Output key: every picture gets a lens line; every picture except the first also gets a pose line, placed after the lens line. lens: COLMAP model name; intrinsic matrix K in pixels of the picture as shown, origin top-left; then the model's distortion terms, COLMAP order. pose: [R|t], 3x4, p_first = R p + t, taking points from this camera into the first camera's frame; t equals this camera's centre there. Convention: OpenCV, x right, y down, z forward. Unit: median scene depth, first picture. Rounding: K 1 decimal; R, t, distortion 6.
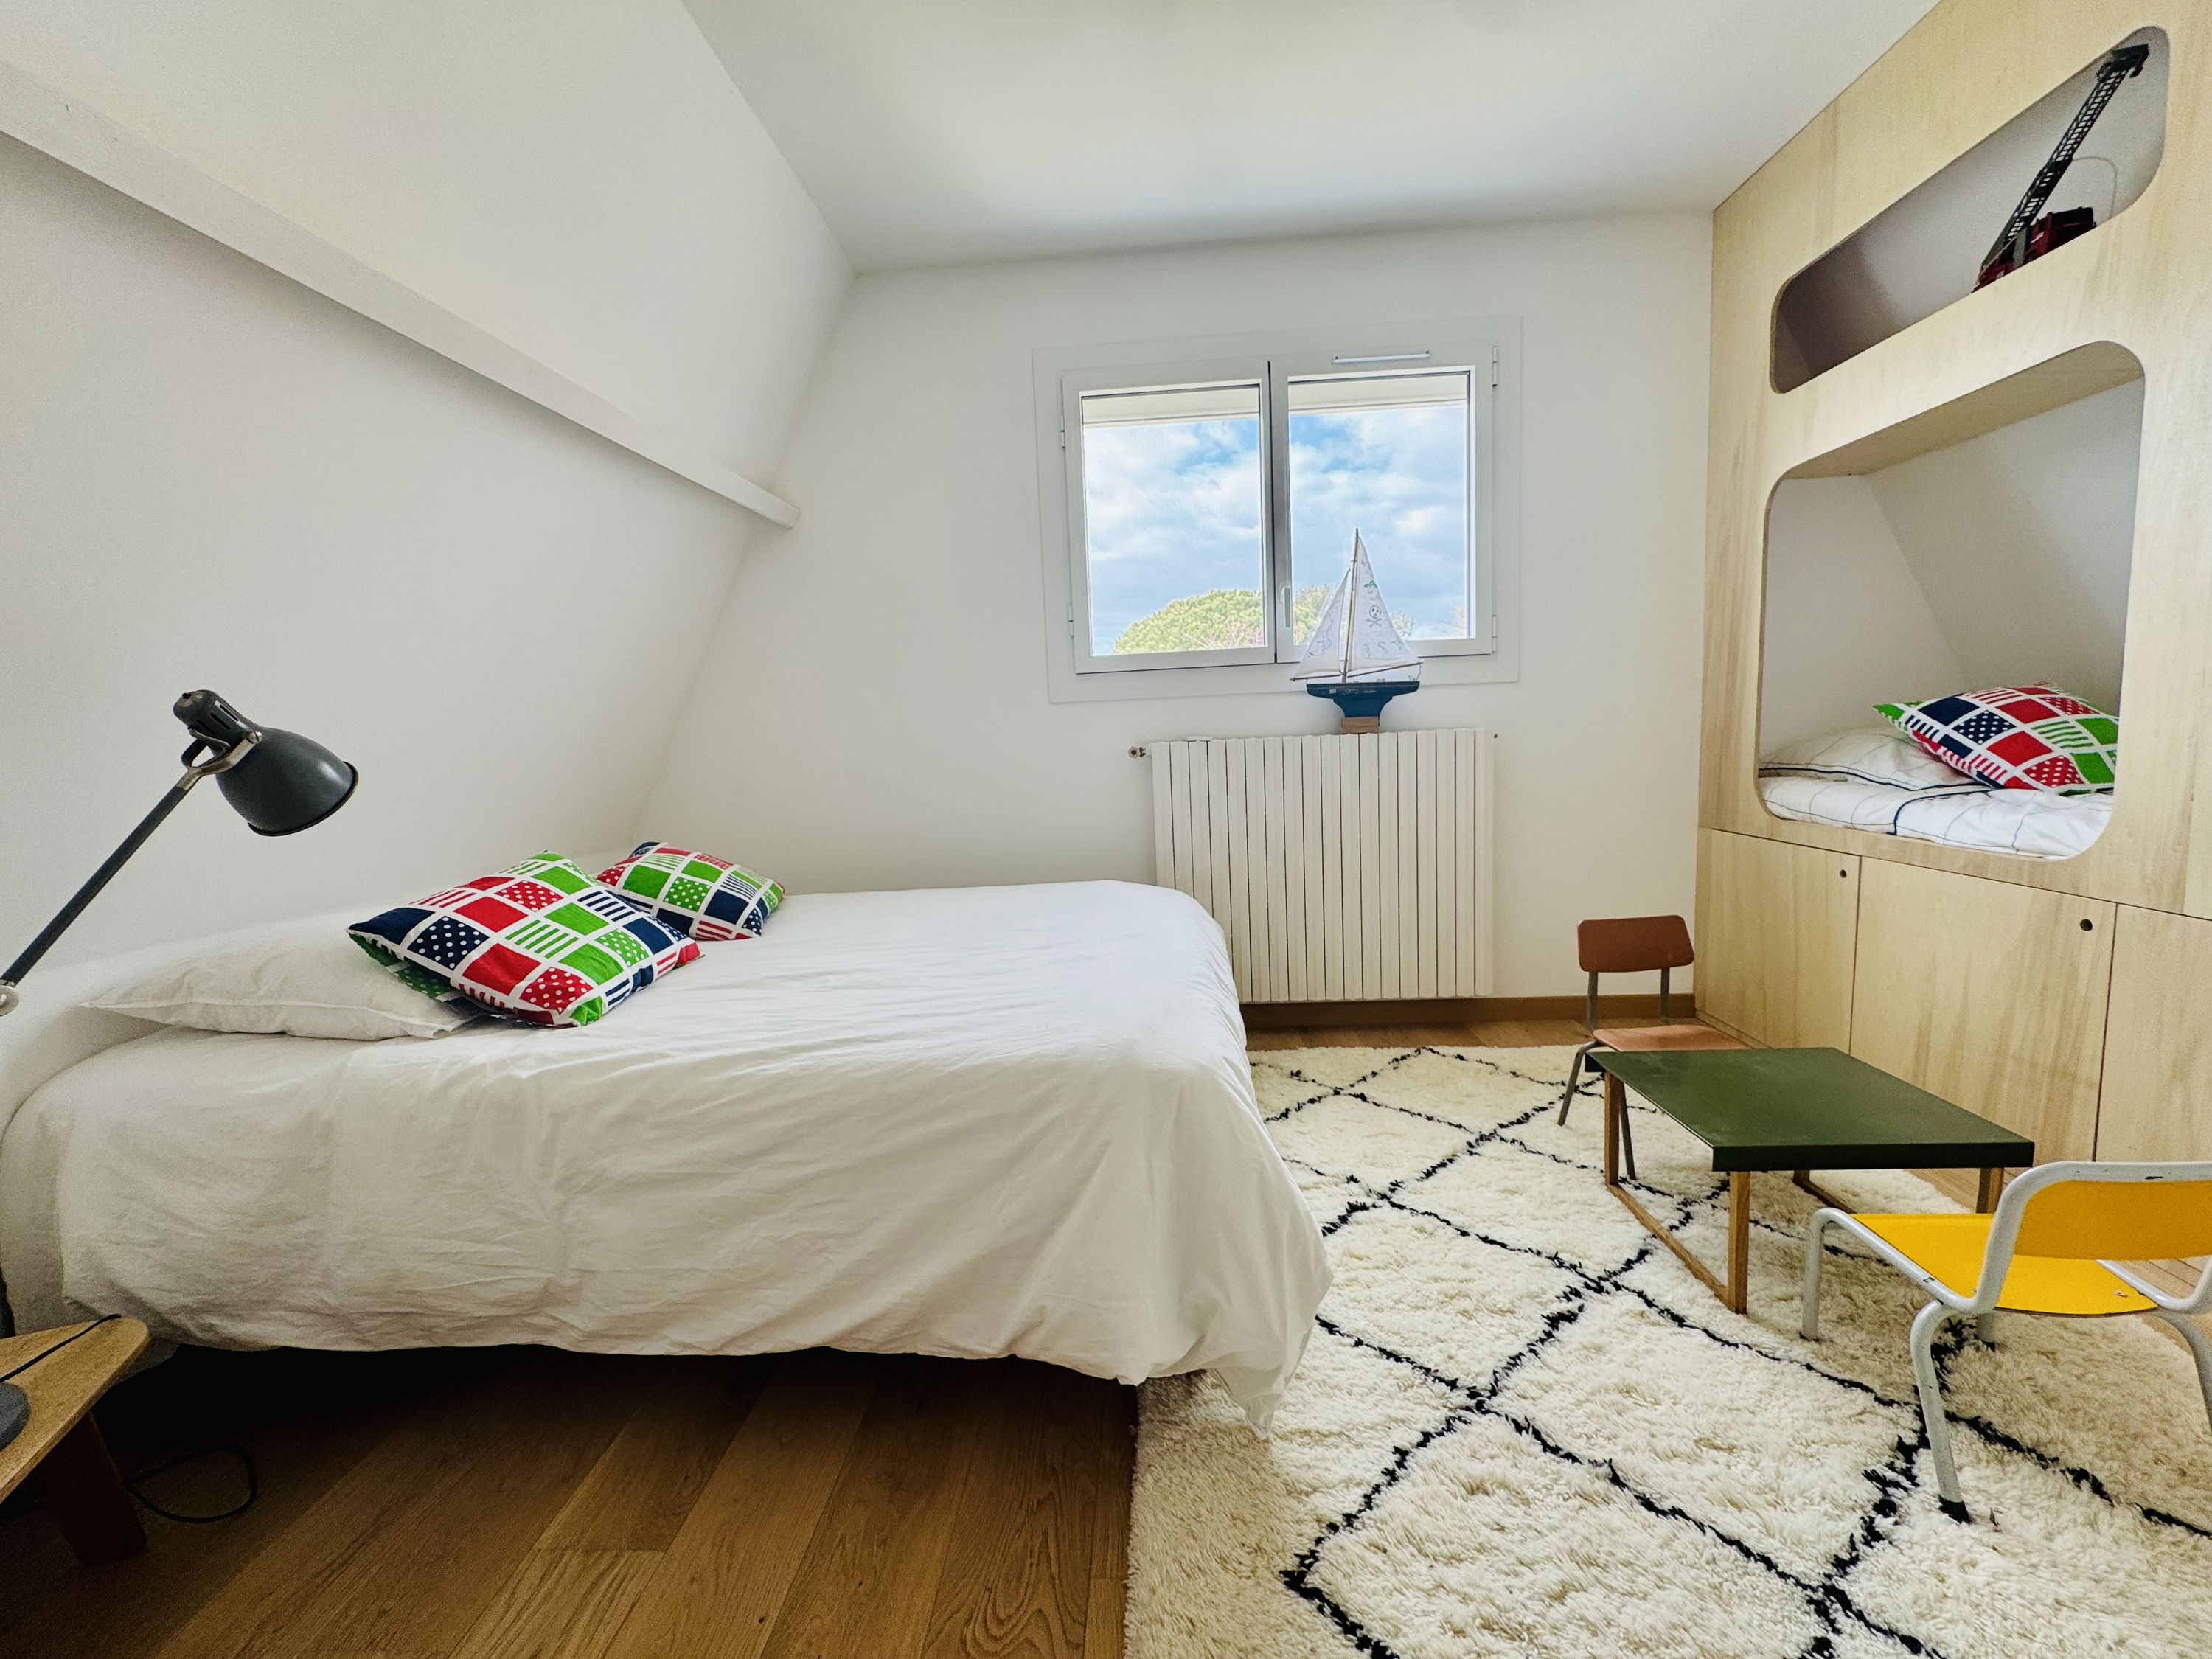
lens RADIAL K [[886.2, 0, 1106.0], [0, 886.2, 829.5], [0, 0, 1]] dist [-0.003313, 0.000112]
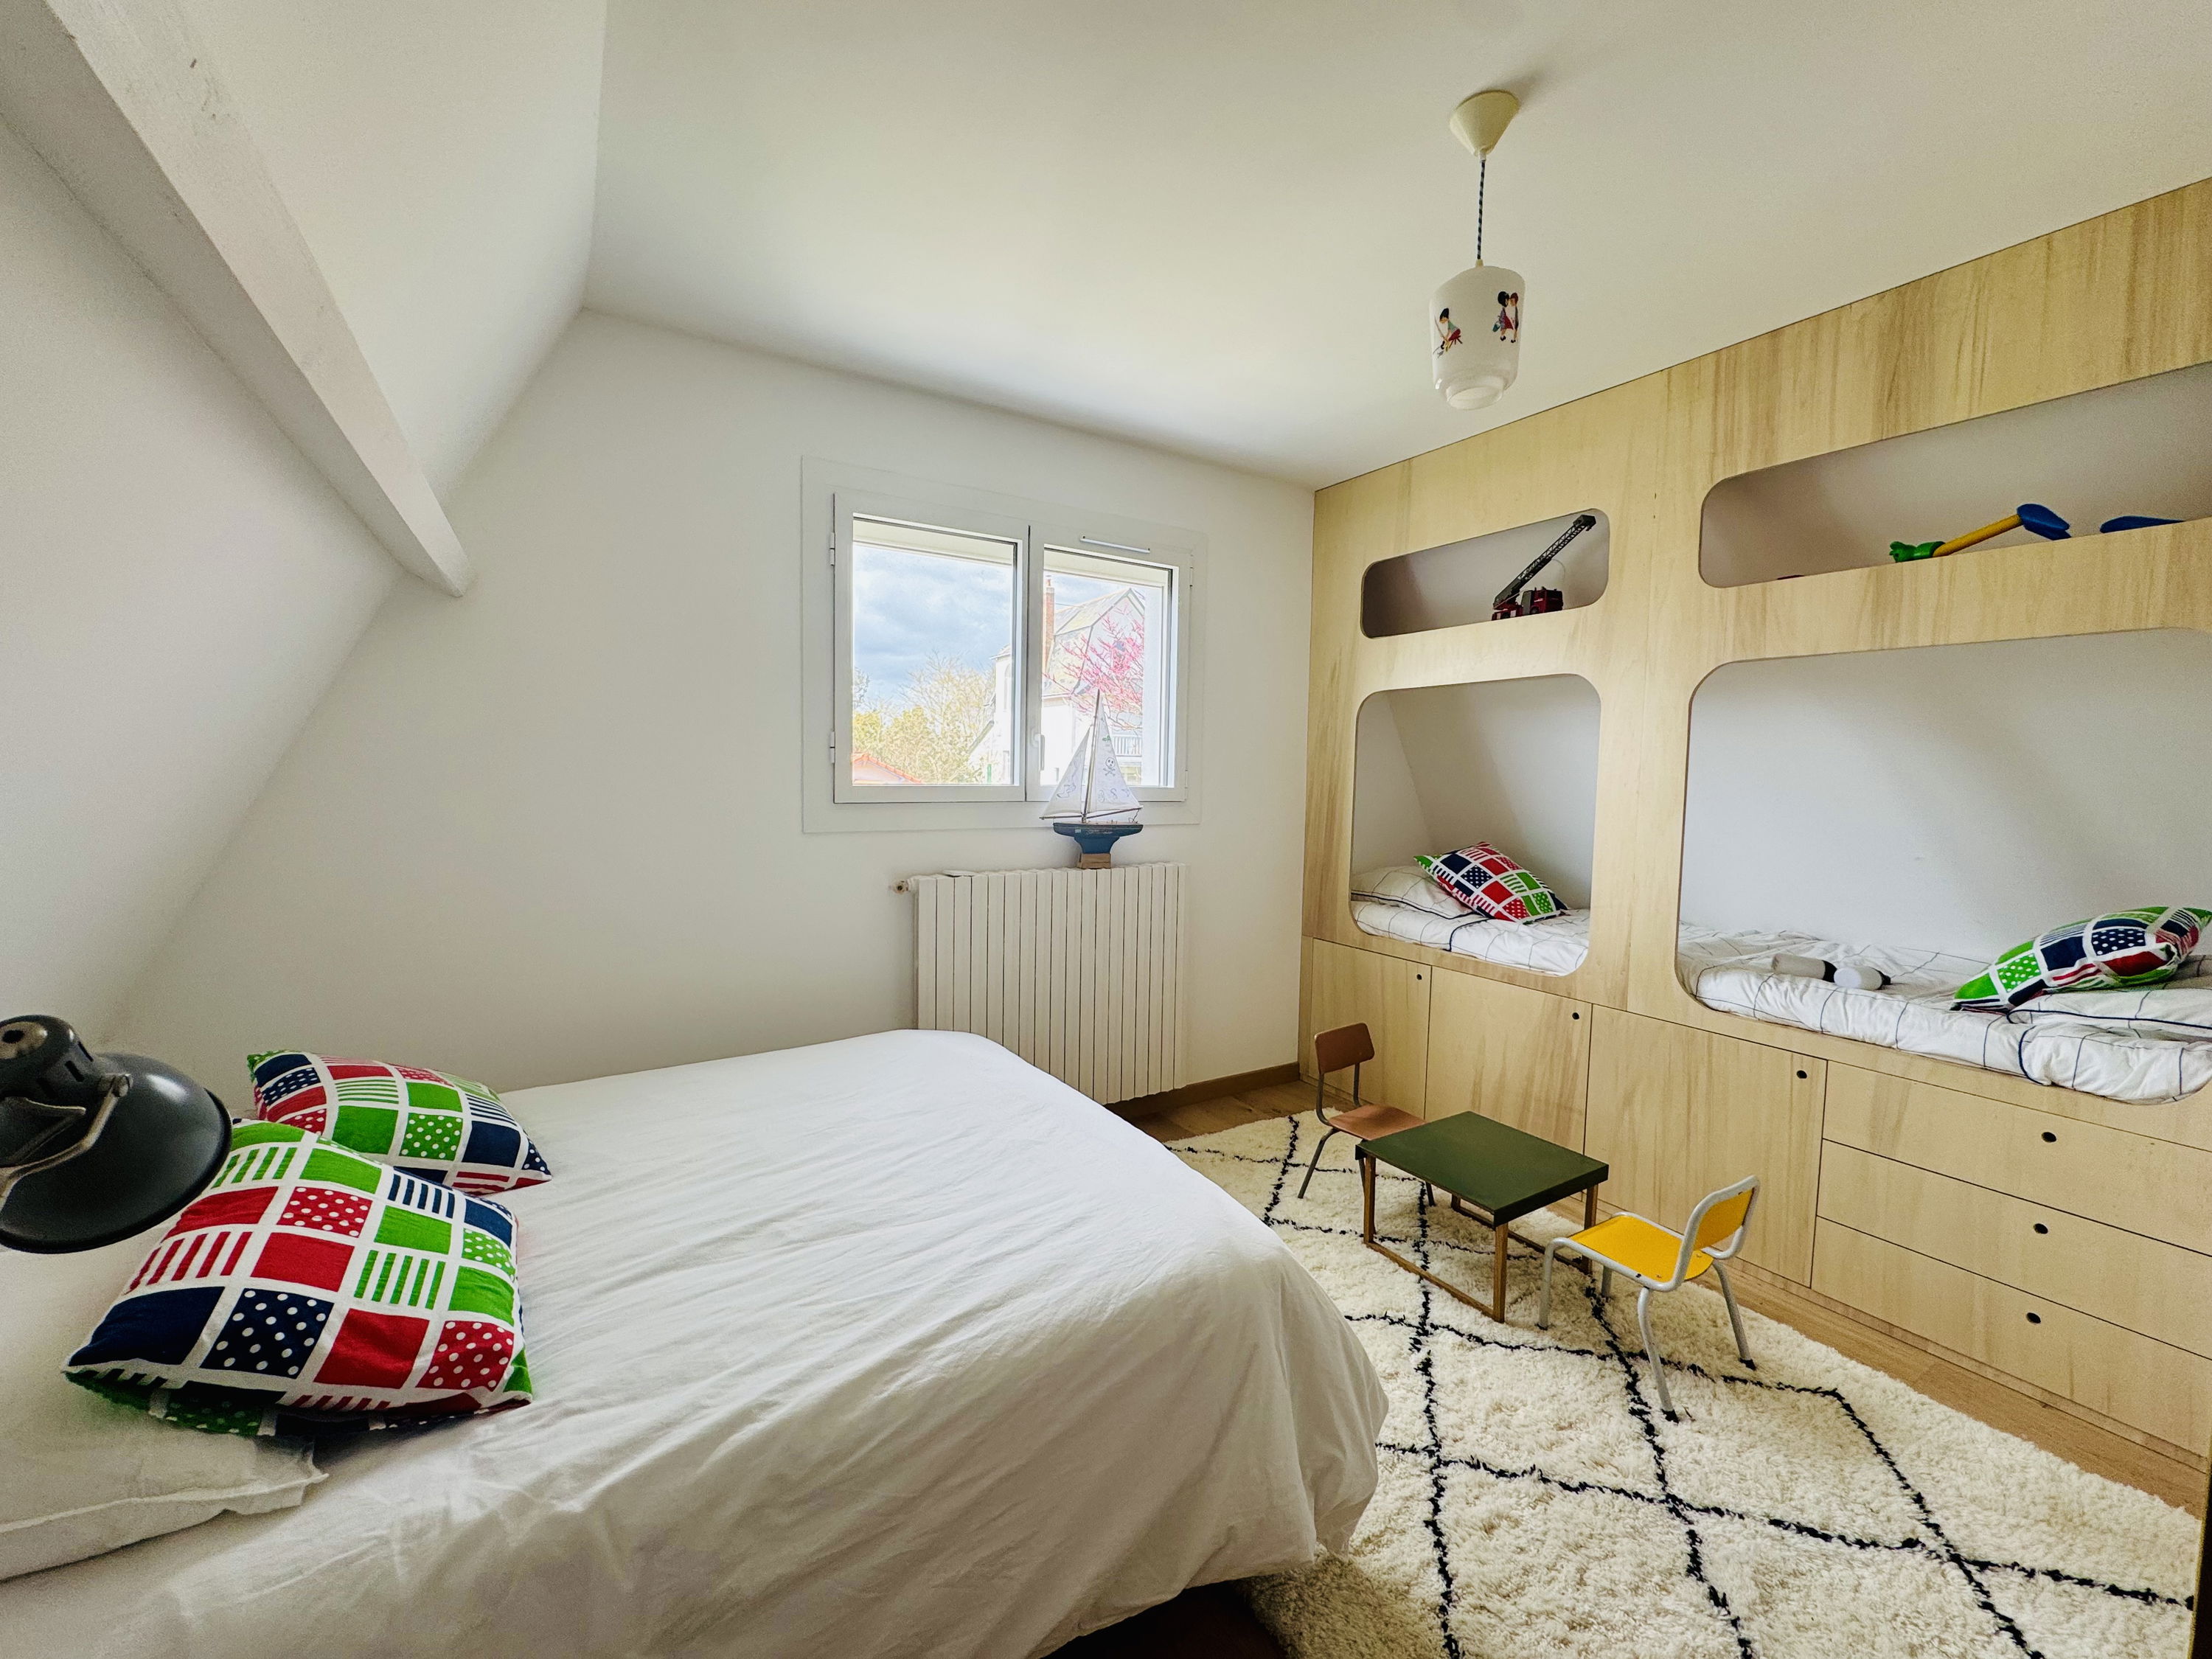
lens RADIAL K [[882.7, 0, 1106.0], [0, 882.7, 829.5], [0, 0, 1]] dist [-0.004117, 0.000263]
pose [[0.818184, 0.018348, 0.574664, -0.560873], [0.012123, 0.998718, -0.049147, -0.167630], [-0.574829, 0.047178, 0.816912, 0.130520]]
